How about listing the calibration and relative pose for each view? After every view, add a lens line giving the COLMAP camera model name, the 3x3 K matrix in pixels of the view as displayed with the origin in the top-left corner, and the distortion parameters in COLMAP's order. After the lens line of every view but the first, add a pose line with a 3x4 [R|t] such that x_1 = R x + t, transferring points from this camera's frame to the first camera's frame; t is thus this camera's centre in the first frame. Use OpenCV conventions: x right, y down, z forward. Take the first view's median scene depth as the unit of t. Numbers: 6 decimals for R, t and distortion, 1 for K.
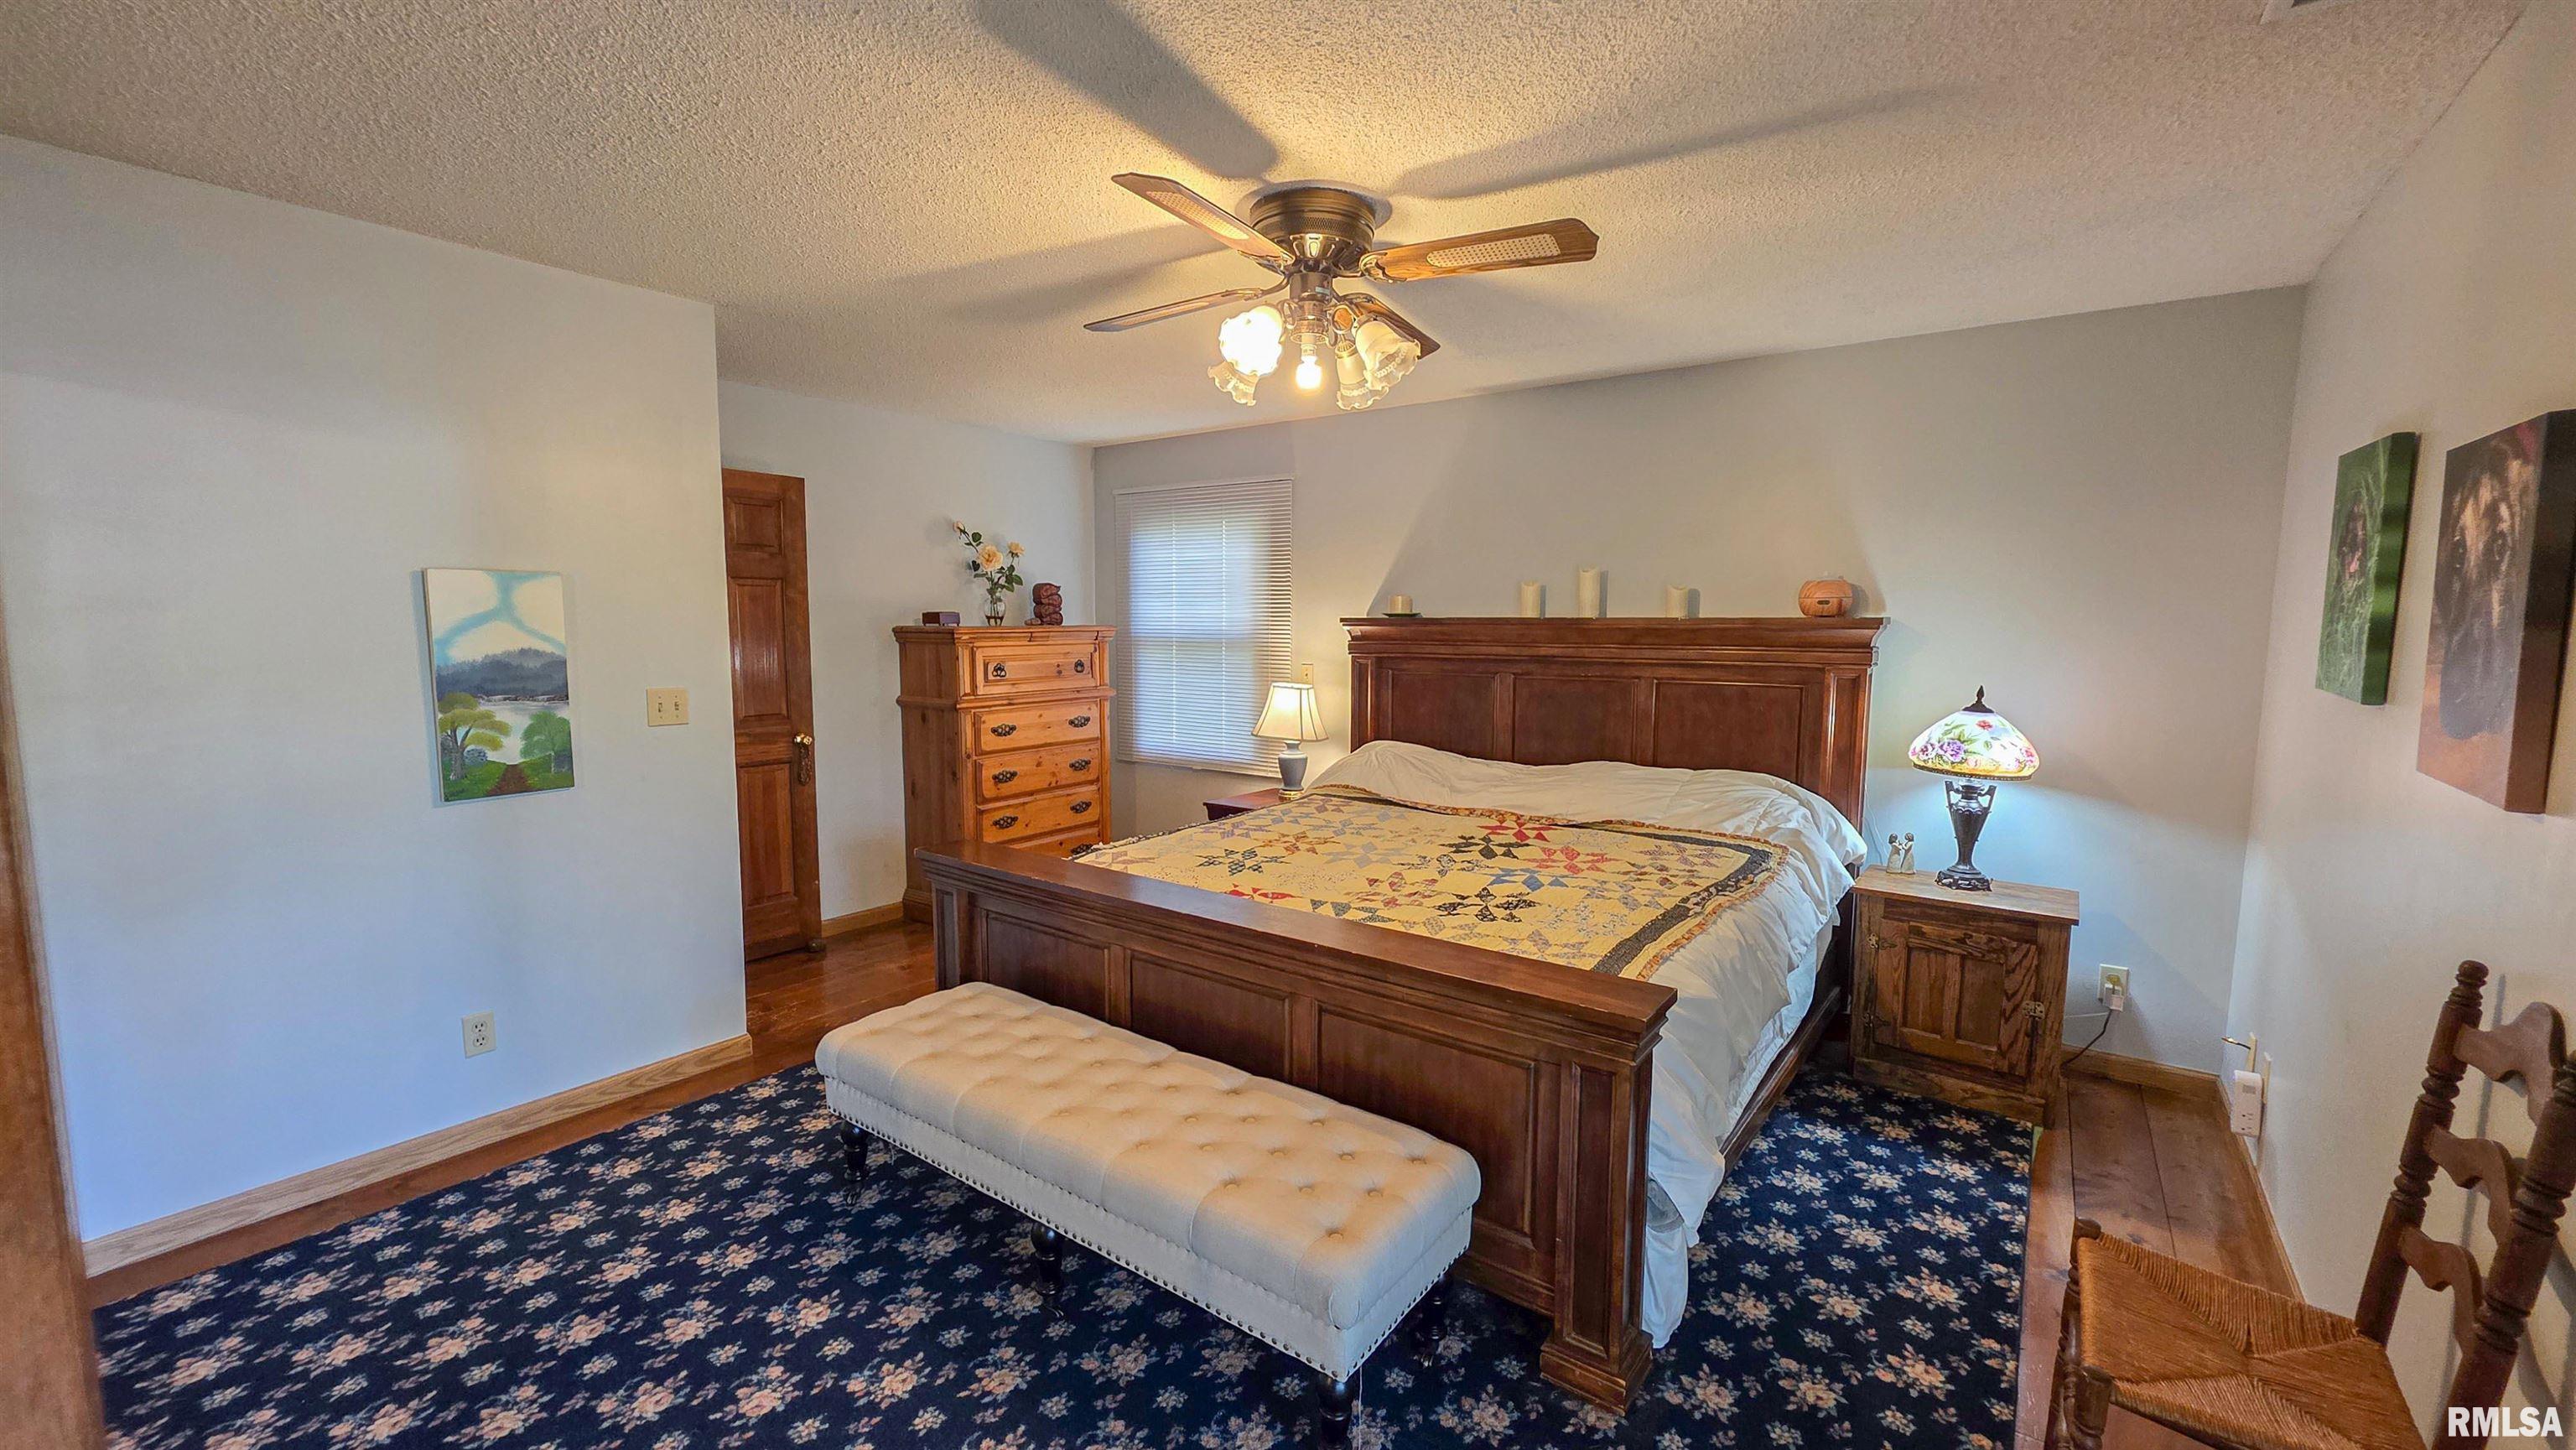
lens RADIAL K [[1019.3, 0, 1293.6], [0, 1019.3, 724.3], [0, 0, 1]] dist [0.000284, 0.000640]
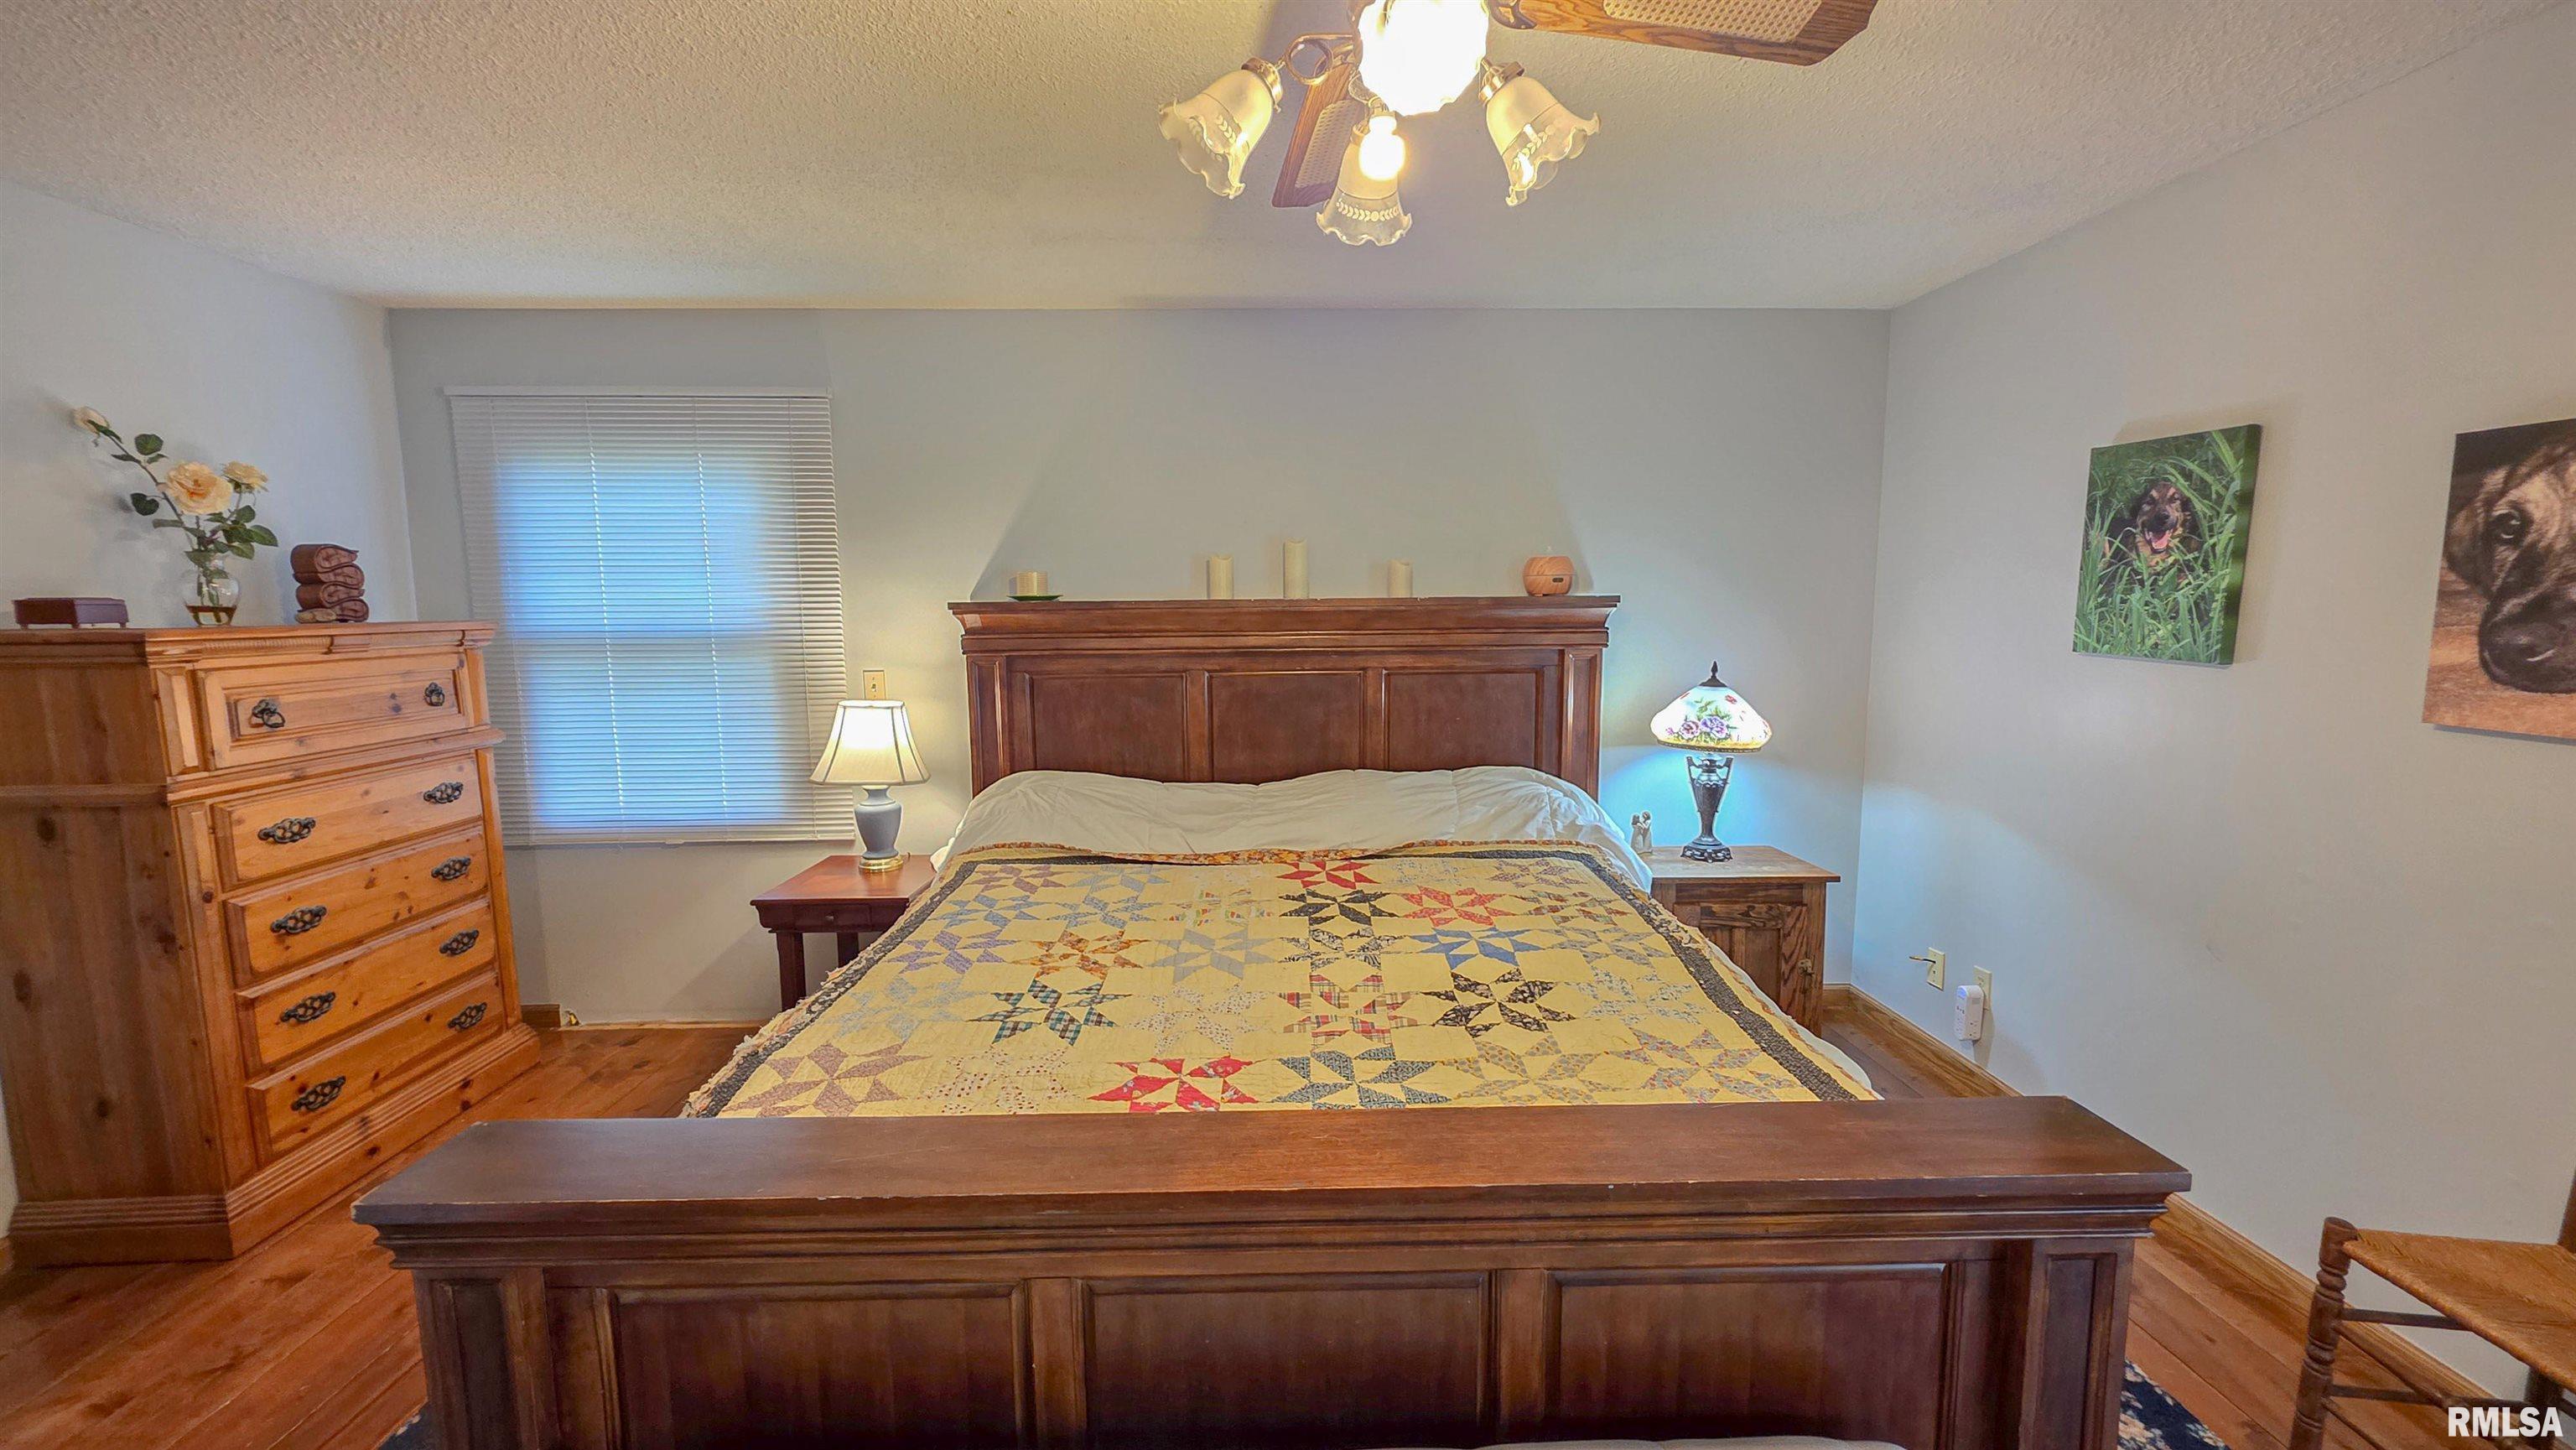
lens RADIAL K [[1019.3, 0, 1283.7], [0, 1019.3, 721.5], [0, 0, 1]] dist [0.000284, 0.000640]
pose [[0.792863, -0.079085, 0.604246, -0.200097], [0.073106, 0.996726, 0.034527, -0.030553], [-0.604999, 0.016799, 0.796049, 0.306582]]
